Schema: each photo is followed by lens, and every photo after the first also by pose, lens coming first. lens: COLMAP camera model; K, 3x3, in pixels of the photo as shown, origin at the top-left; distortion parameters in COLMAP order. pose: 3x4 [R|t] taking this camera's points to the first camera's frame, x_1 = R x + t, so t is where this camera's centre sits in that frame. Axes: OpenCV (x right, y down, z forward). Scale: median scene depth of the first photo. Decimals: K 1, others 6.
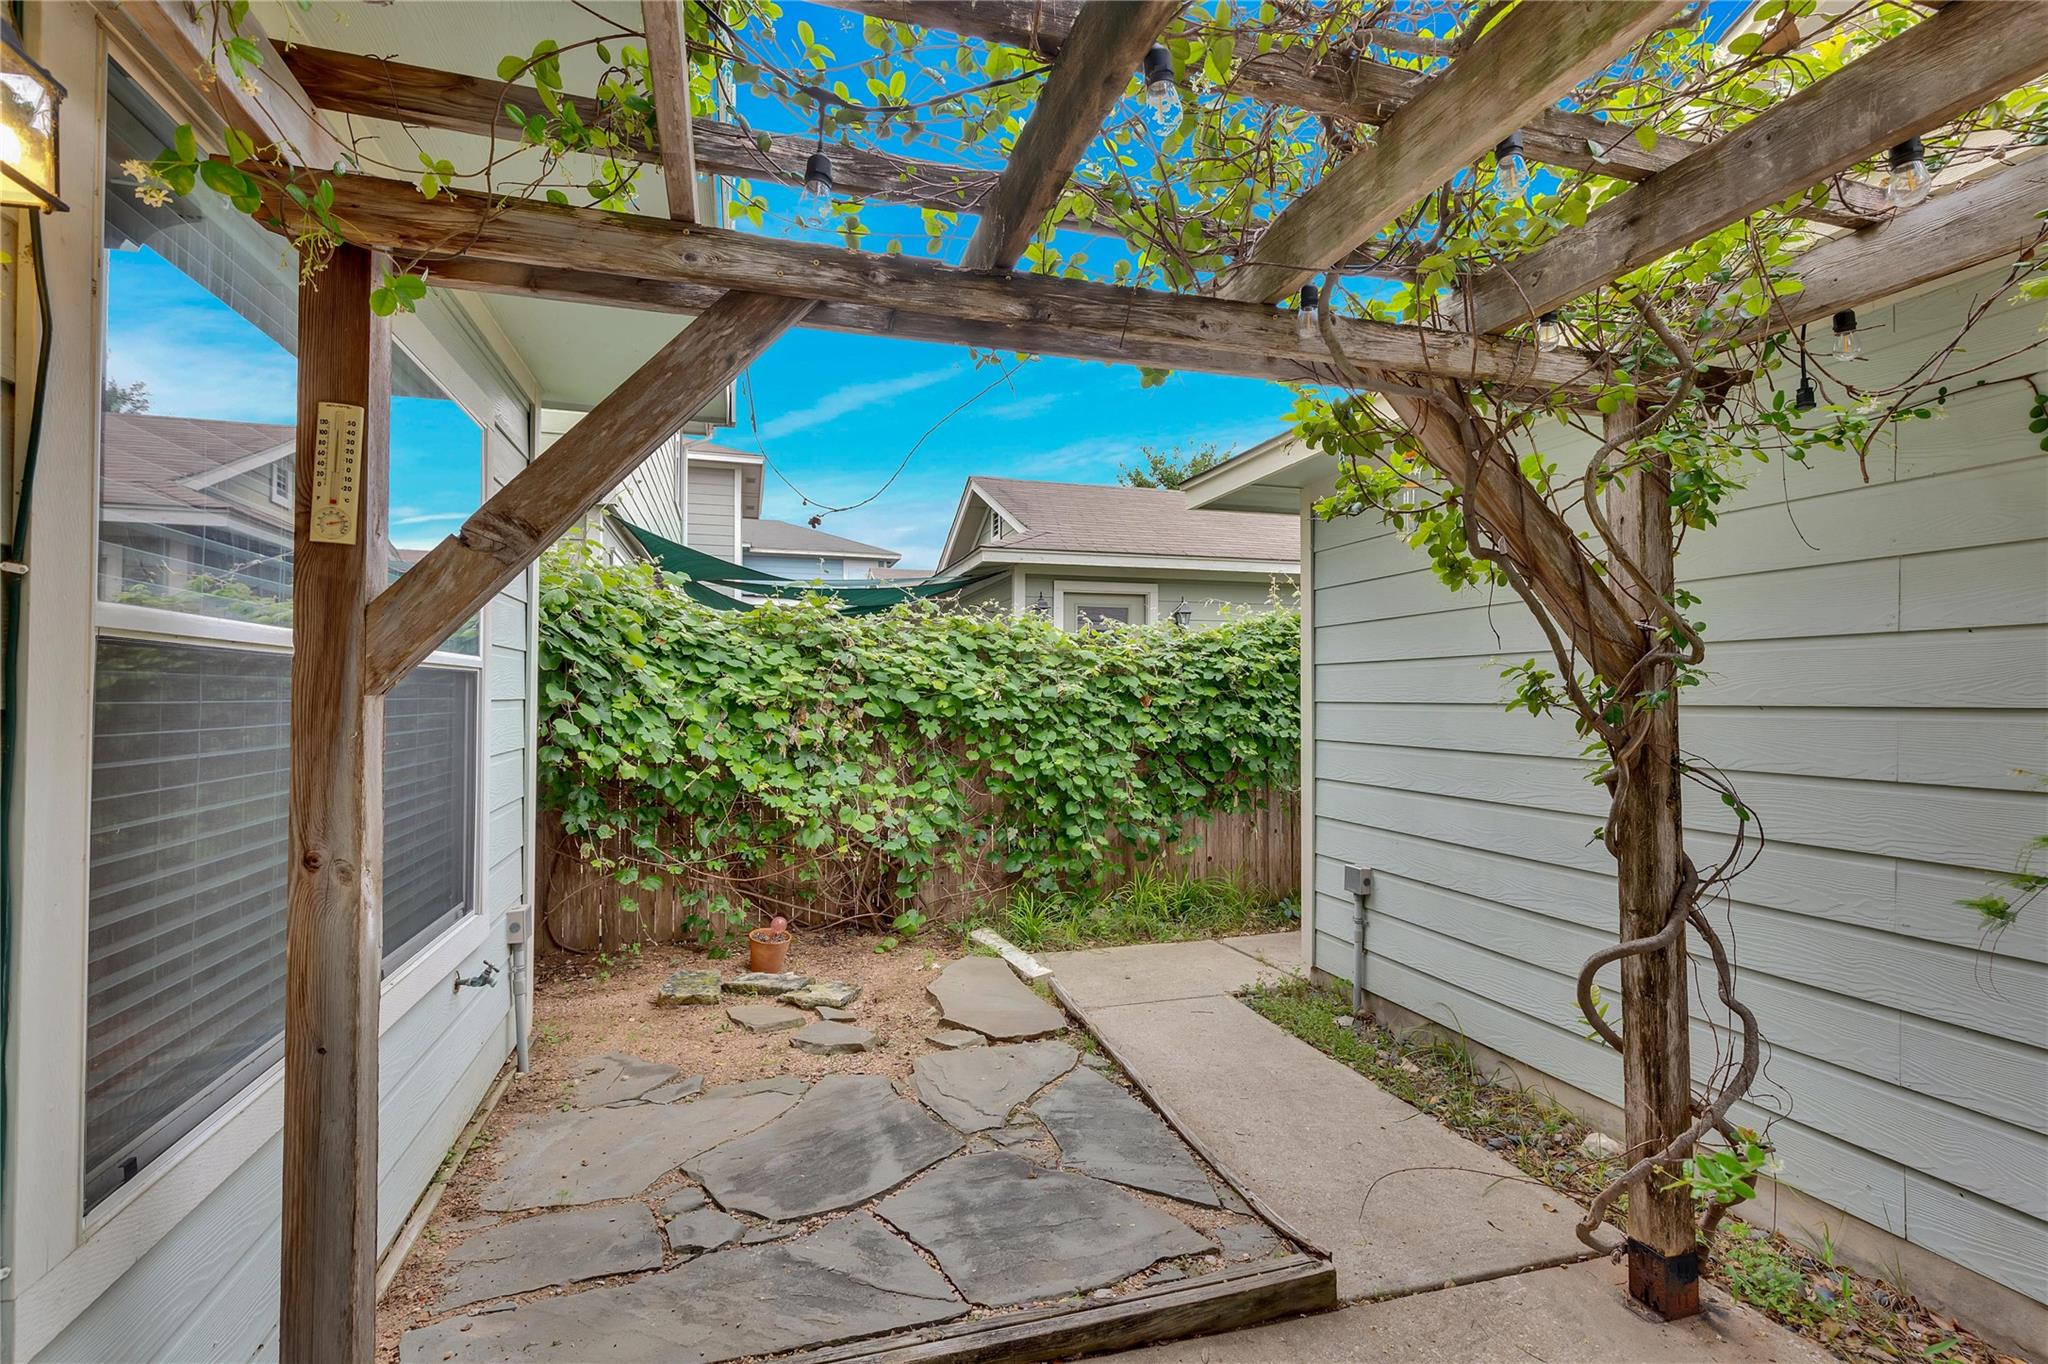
lens RADIAL K [[925.6, 0, 1024.0], [0, 925.6, 682.0], [0, 0, 1]] dist [0.002528, -0.000527]
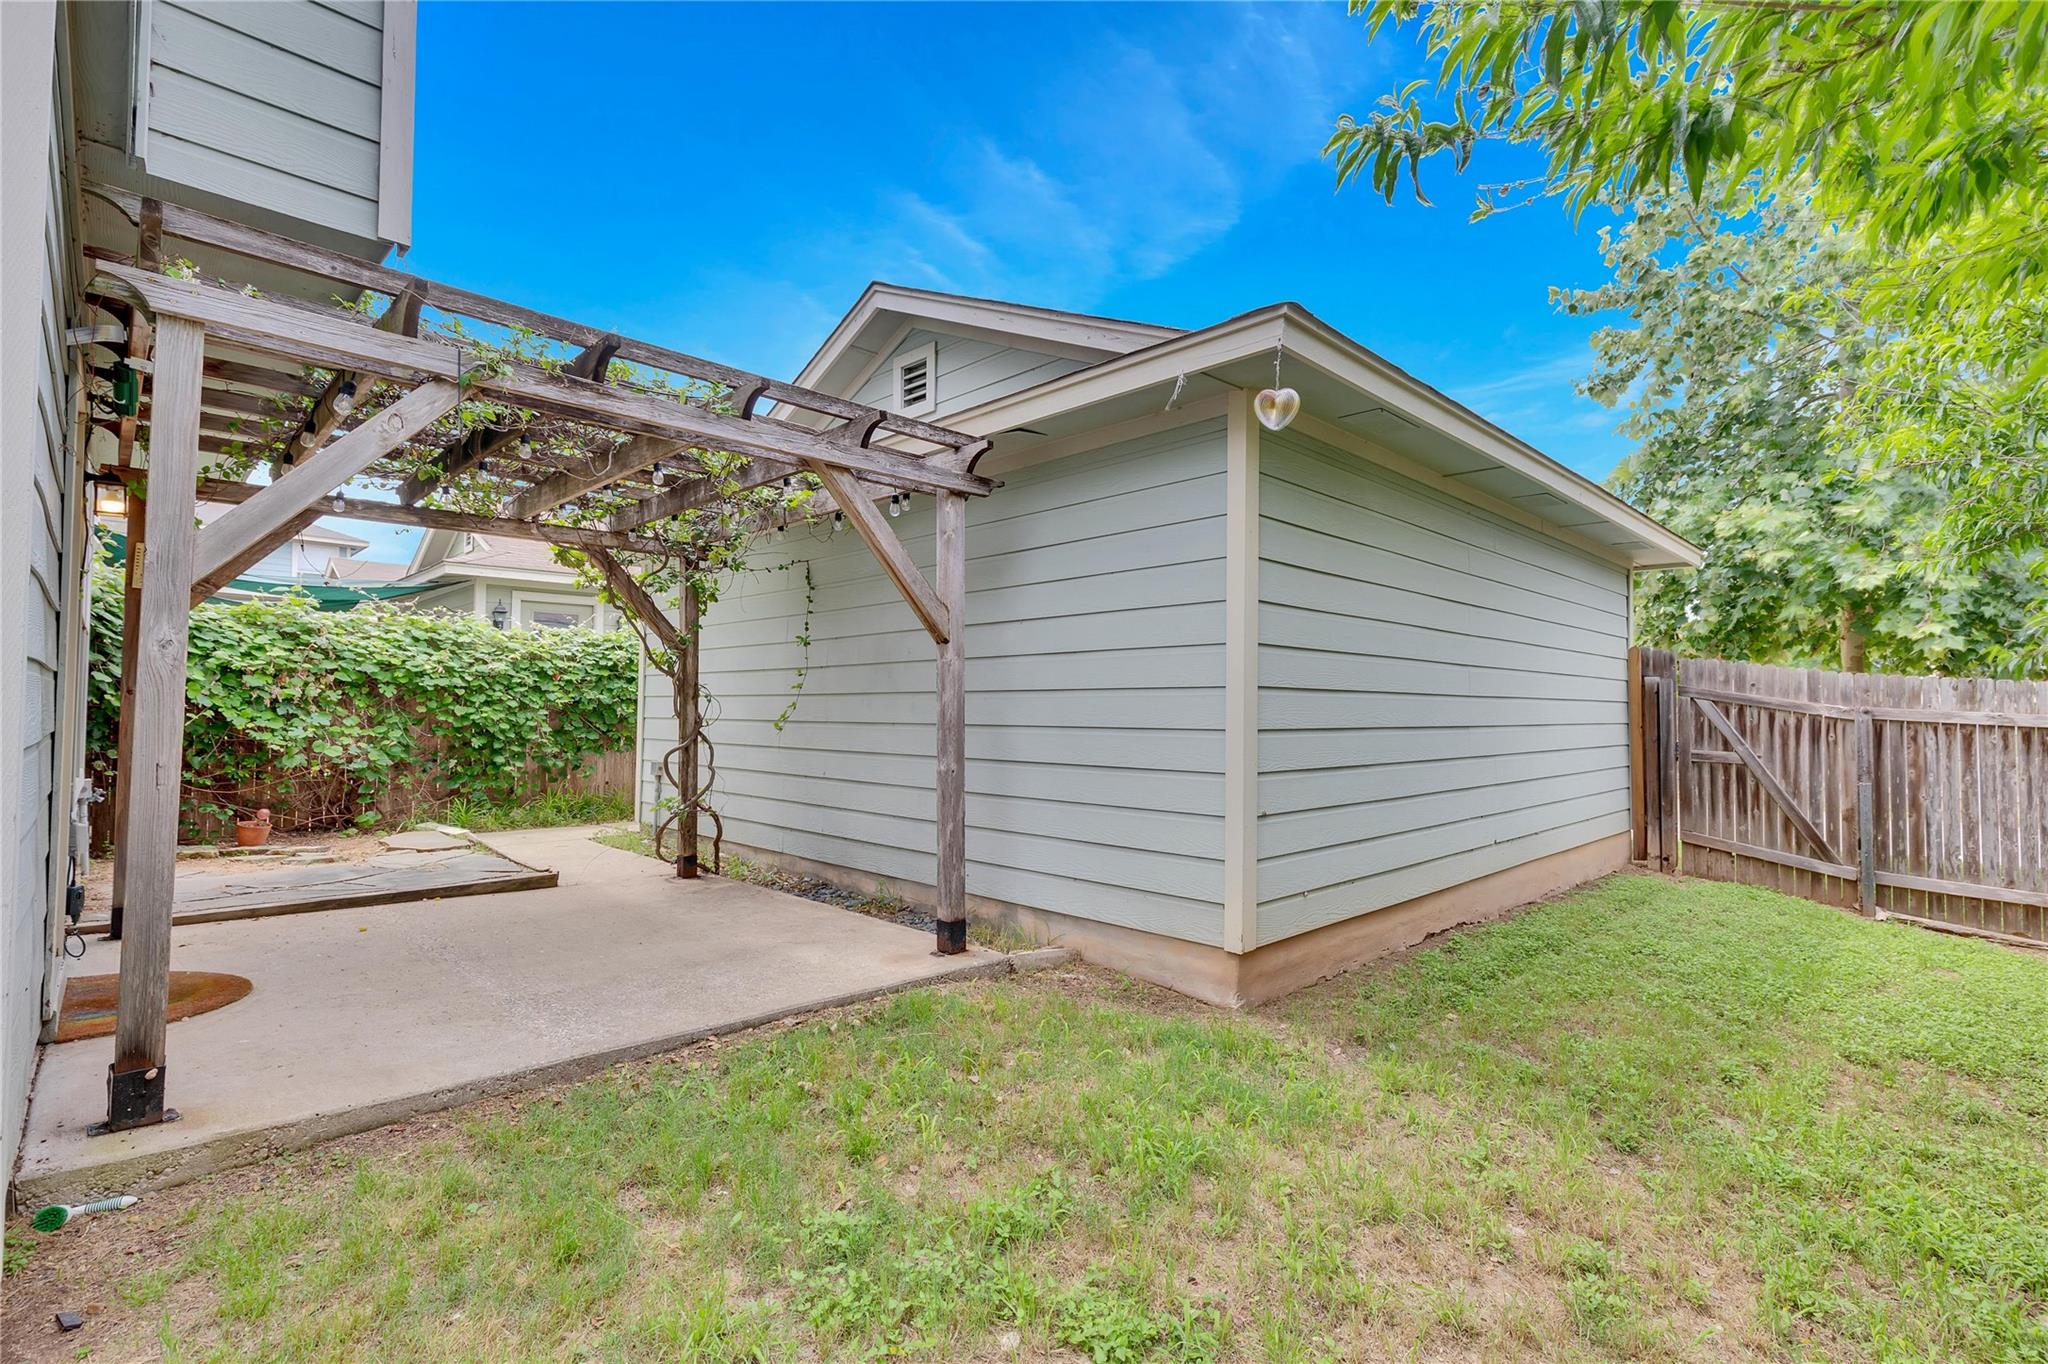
lens RADIAL K [[938.1, 0, 1029.9], [0, 938.1, 680.0], [0, 0, 1]] dist [0.000752, -0.000587]
pose [[0.885283, 0.020455, 0.464602, 0.115761], [-0.014434, 0.999759, -0.016514, 0.044360], [-0.464828, 0.007914, 0.885366, -0.851864]]
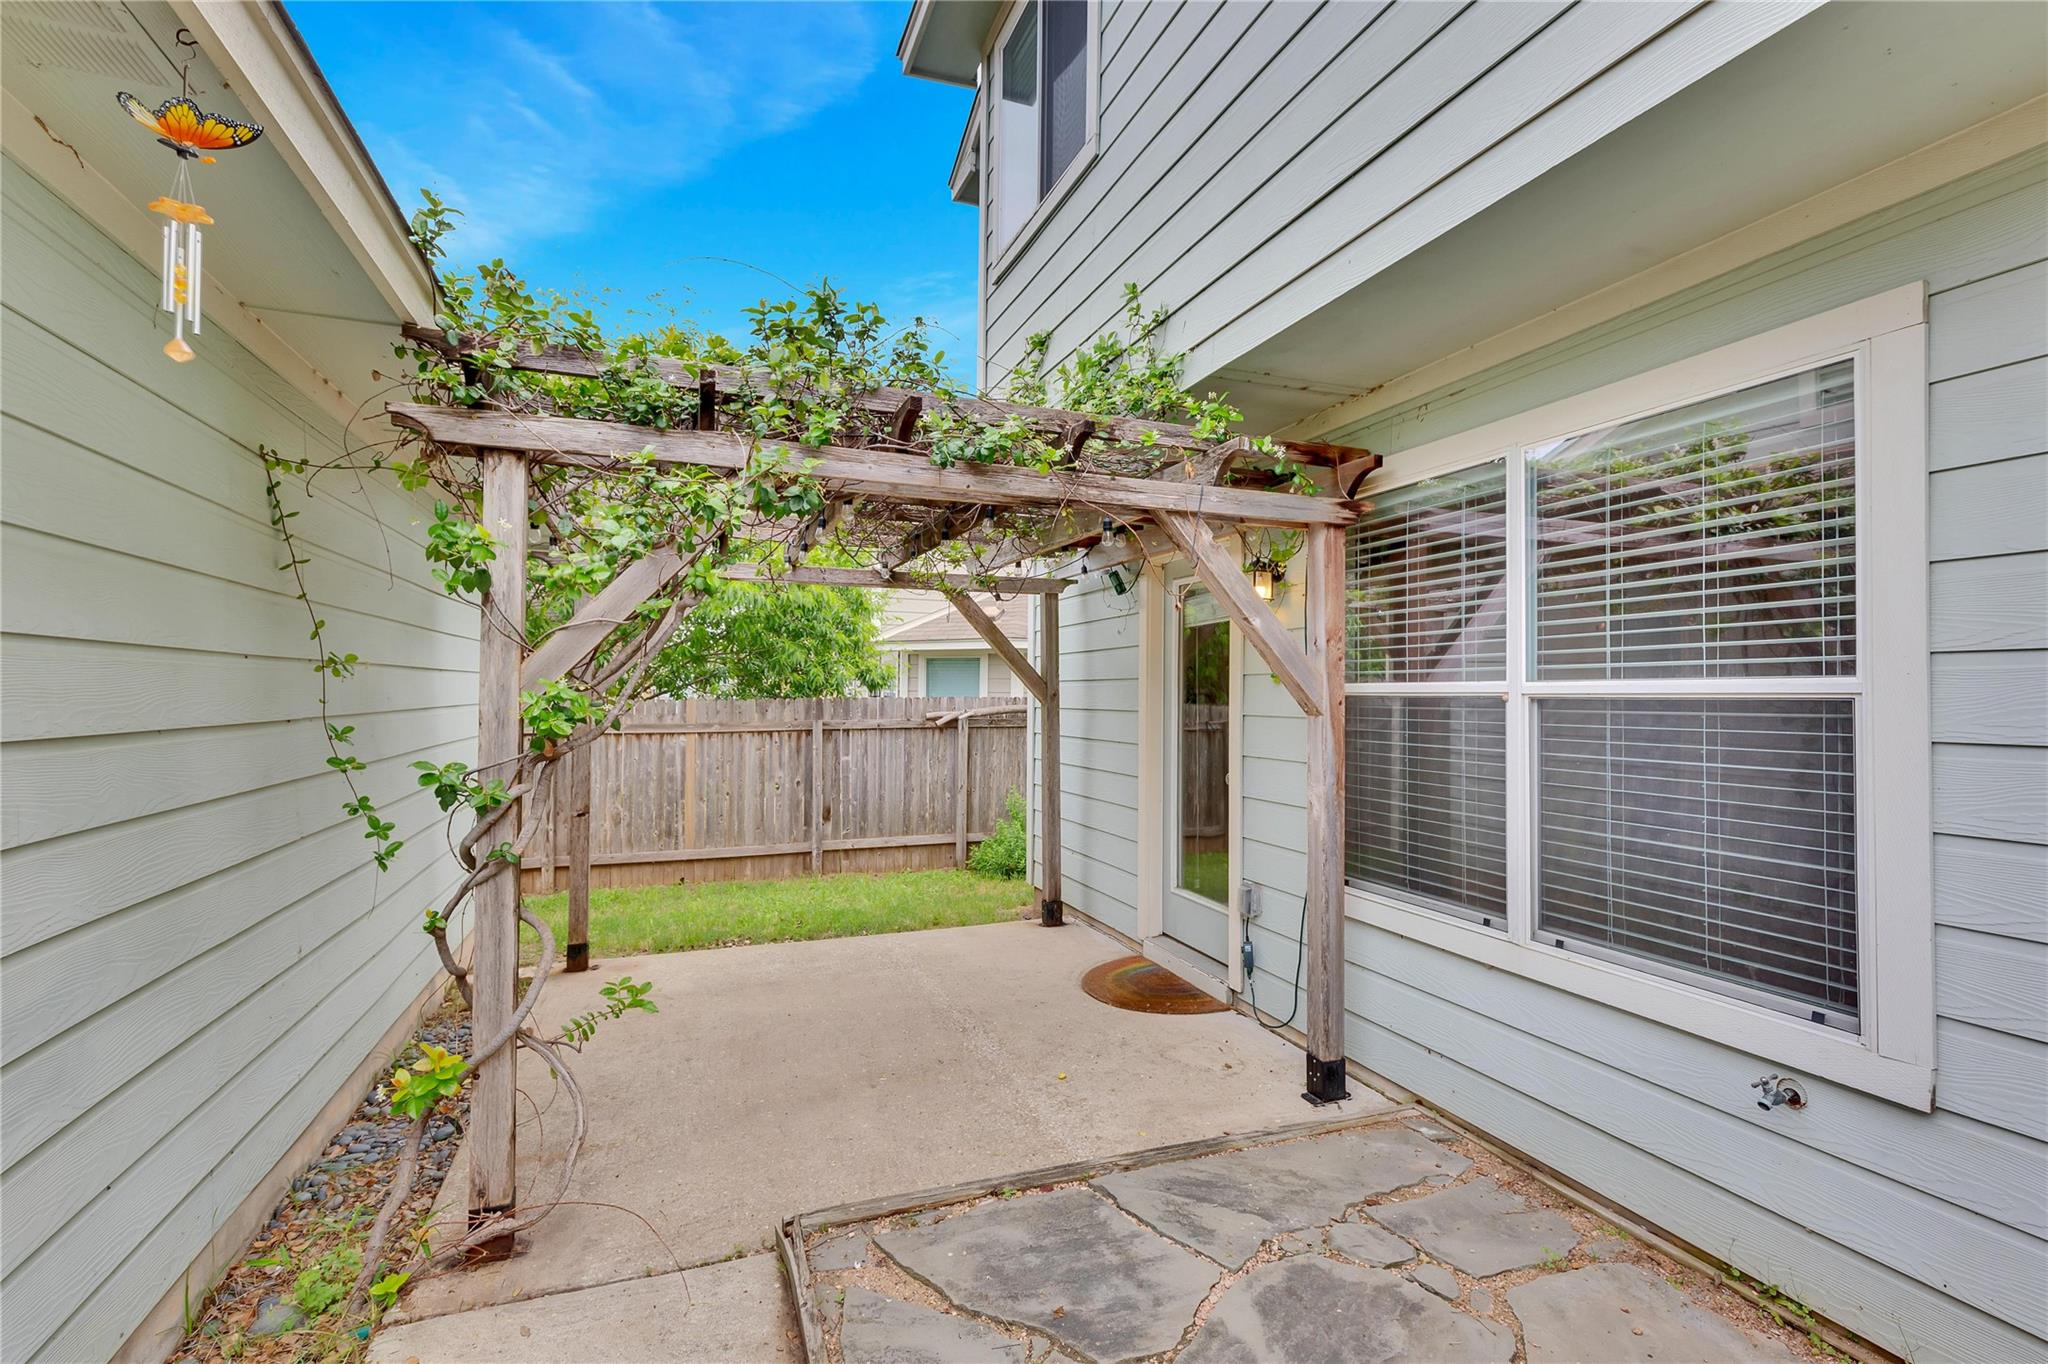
lens RADIAL K [[925.6, 0, 1024.0], [0, 925.6, 682.0], [0, 0, 1]] dist [0.002528, -0.000527]
pose [[-0.997889, -0.006663, -0.064606, 0.049744], [-0.004785, 0.999563, -0.029171, 0.000364], [0.064772, -0.028801, -0.997484, 0.939539]]
